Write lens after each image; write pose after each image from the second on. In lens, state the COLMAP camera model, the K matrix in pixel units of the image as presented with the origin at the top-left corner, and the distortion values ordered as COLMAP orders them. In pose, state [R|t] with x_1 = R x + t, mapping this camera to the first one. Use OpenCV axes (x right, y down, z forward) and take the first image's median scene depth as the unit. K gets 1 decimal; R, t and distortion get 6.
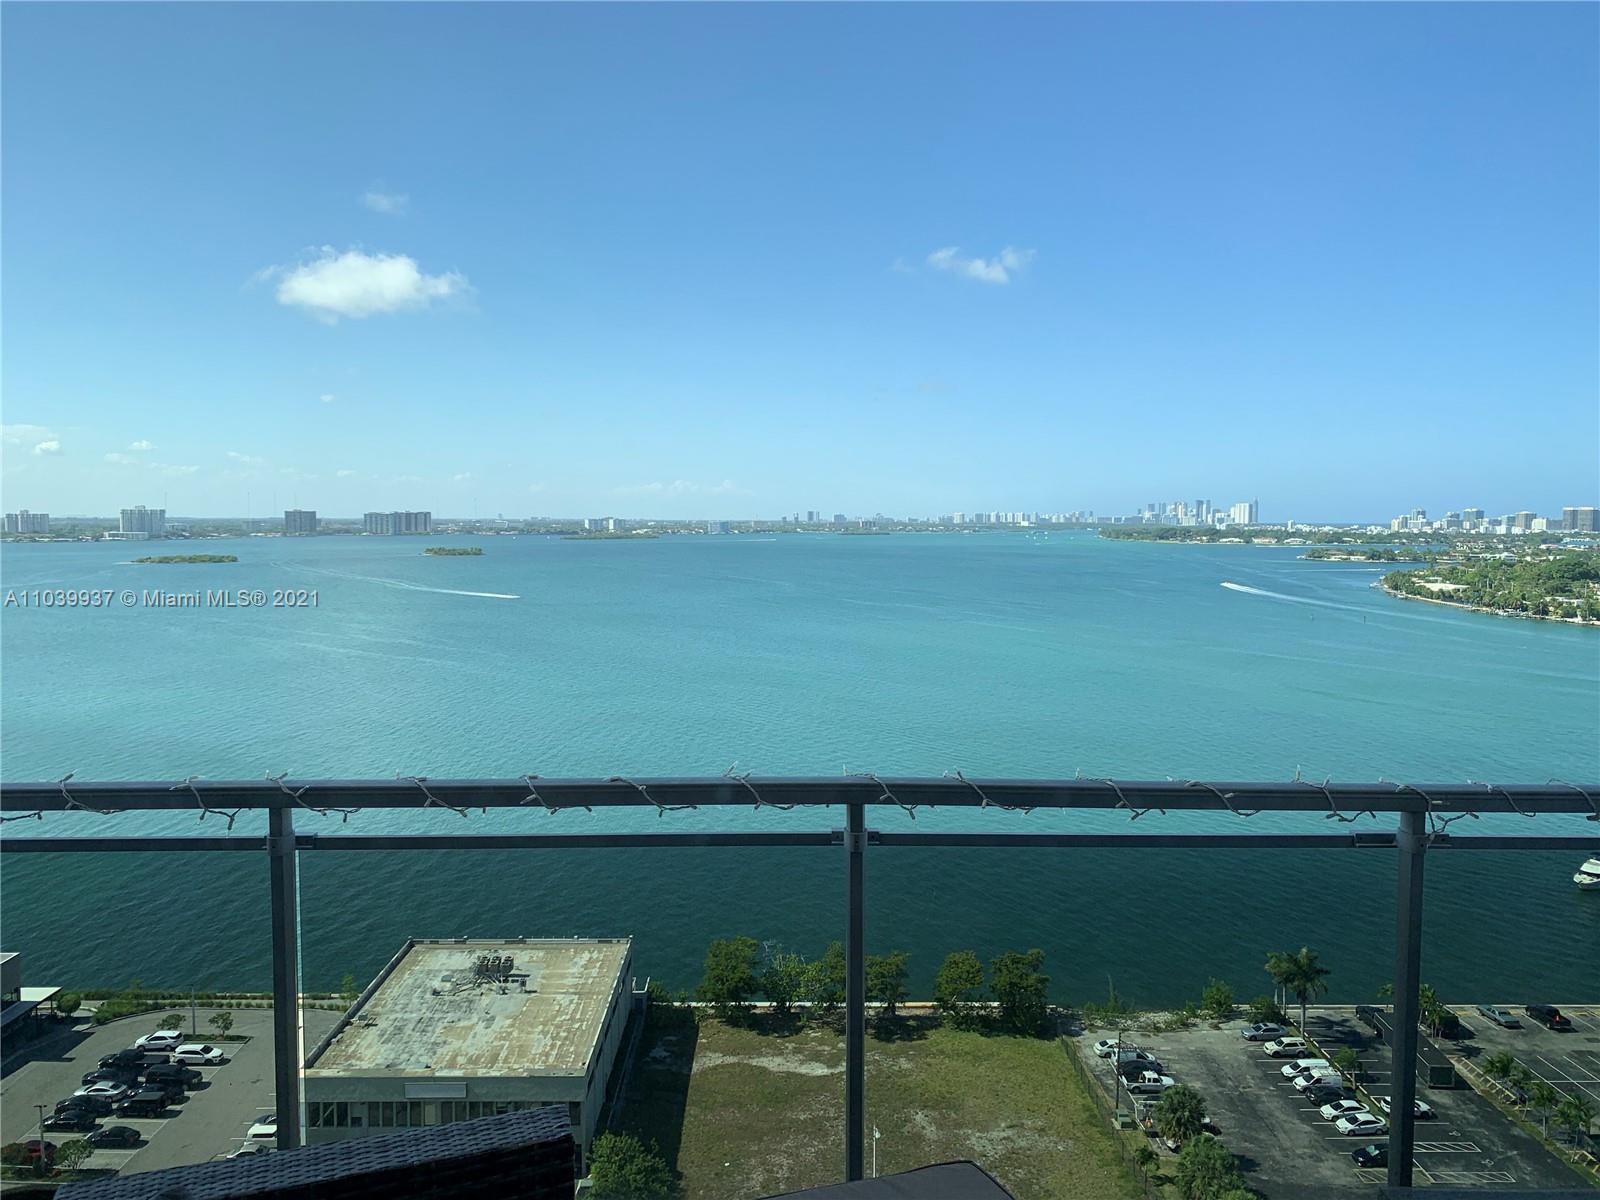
lens RADIAL K [[1228.6, 0, 809.2], [0, 1228.6, 598.6], [0, 0, 1]] dist [0.008205, -0.011413]
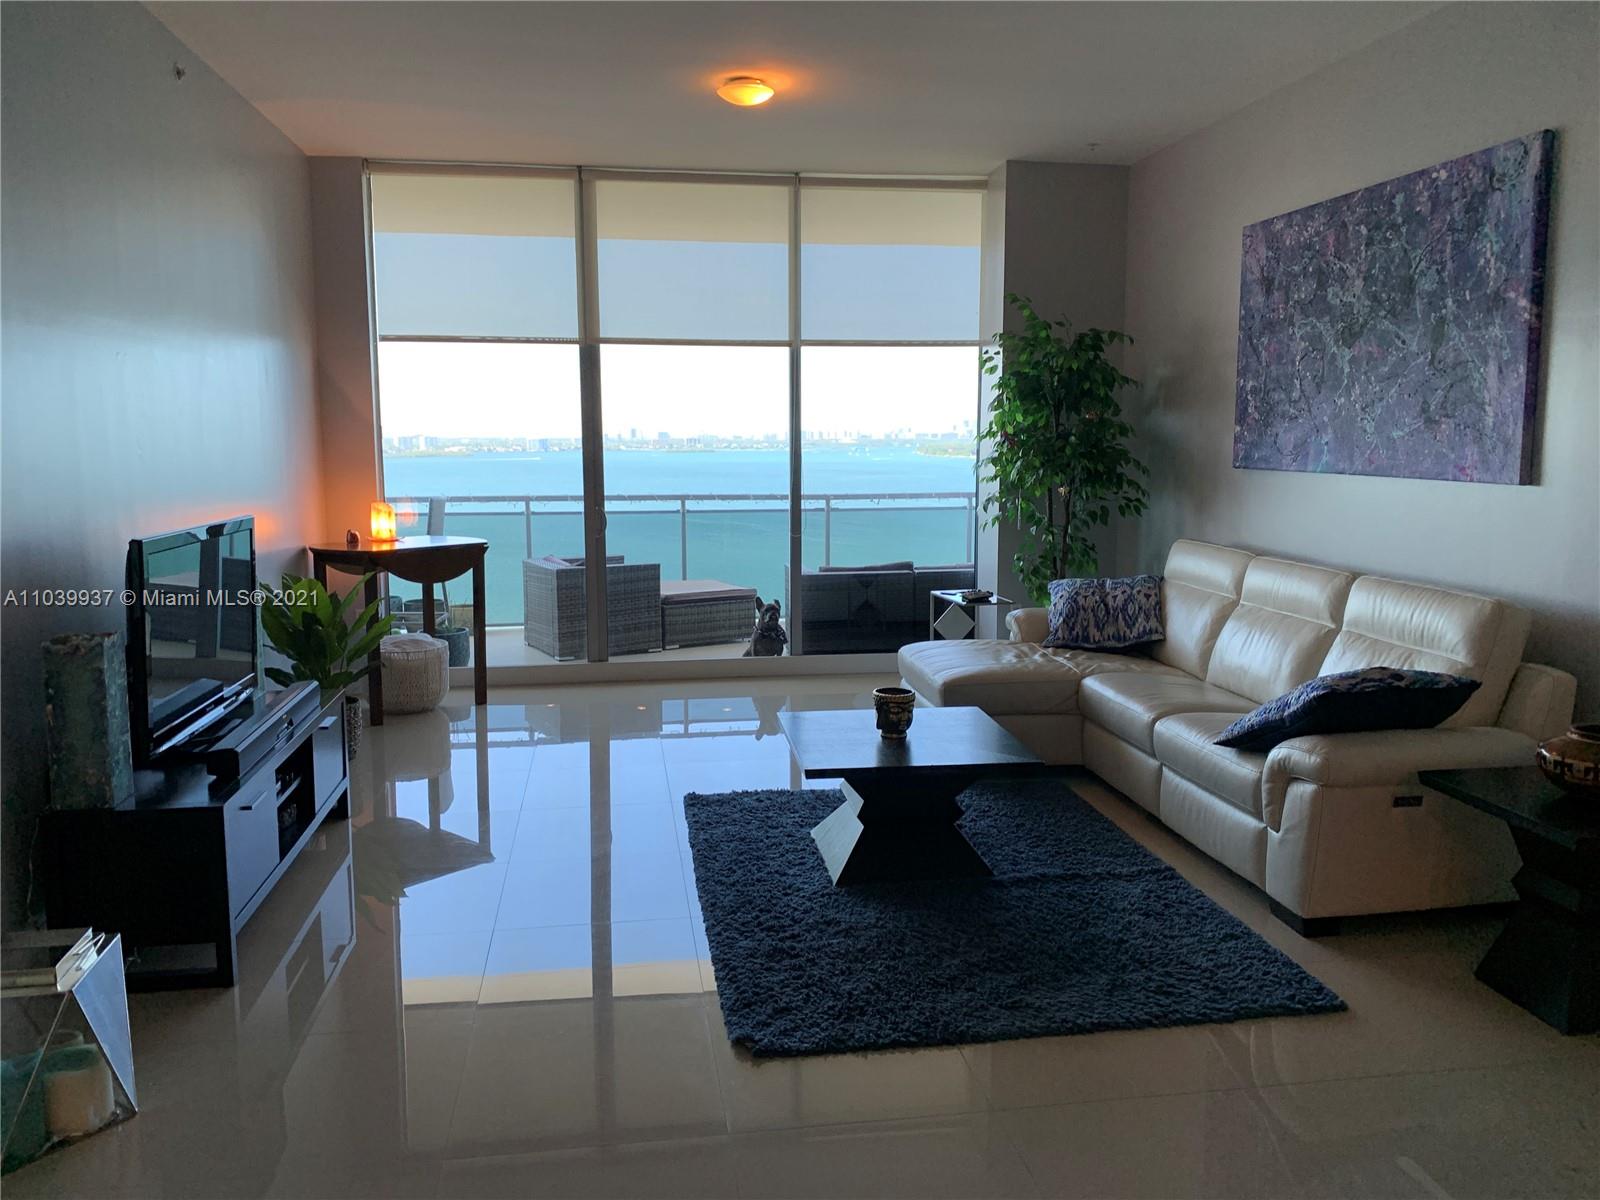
lens RADIAL K [[1219.3, 0, 798.1], [0, 1219.3, 587.6], [0, 0, 1]] dist [-0.000748, -0.009704]
pose [[0.991099, -0.018858, 0.131785, -0.110488], [0.011072, 0.998163, 0.059565, 0.213913], [-0.132666, -0.057576, 0.989487, -2.753277]]
